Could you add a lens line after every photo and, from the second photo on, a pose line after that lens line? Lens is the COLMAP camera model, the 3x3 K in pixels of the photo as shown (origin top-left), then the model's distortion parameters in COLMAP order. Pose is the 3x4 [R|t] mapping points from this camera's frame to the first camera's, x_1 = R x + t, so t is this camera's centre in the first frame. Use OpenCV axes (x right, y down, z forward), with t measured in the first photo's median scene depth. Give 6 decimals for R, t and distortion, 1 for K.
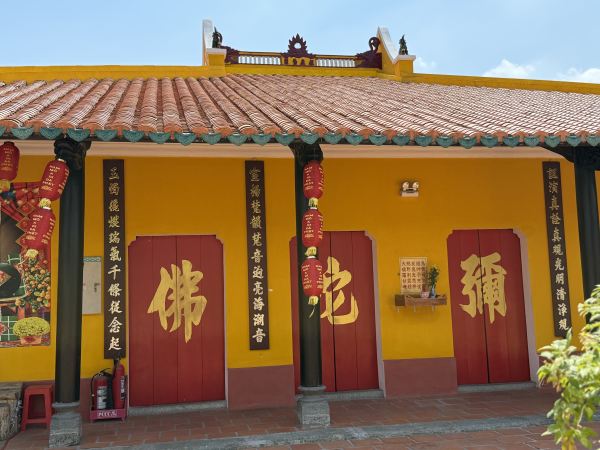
lens RADIAL K [[681.2, 0, 300.0], [0, 681.2, 225.0], [0, 0, 1]] dist [-0.001731, -0.001342]
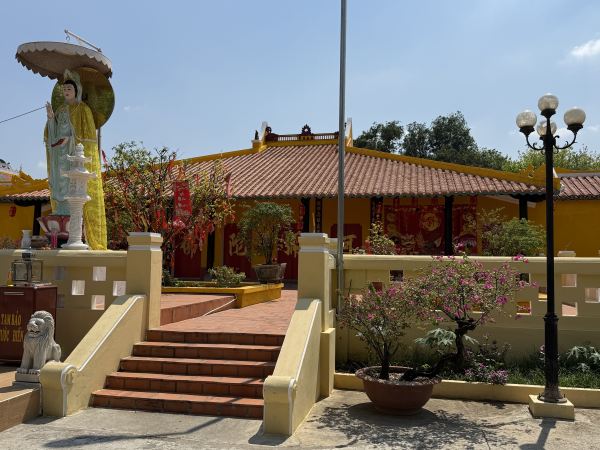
lens RADIAL K [[550.0, 0, 300.0], [0, 550.0, 225.0], [0, 0, 1]] dist [0.137373, -0.249405]
pose [[0.914562, 0.021884, -0.403853, 0.675223], [-0.004261, 0.999001, 0.044484, -0.048975], [0.404423, -0.038962, 0.913742, -0.567518]]
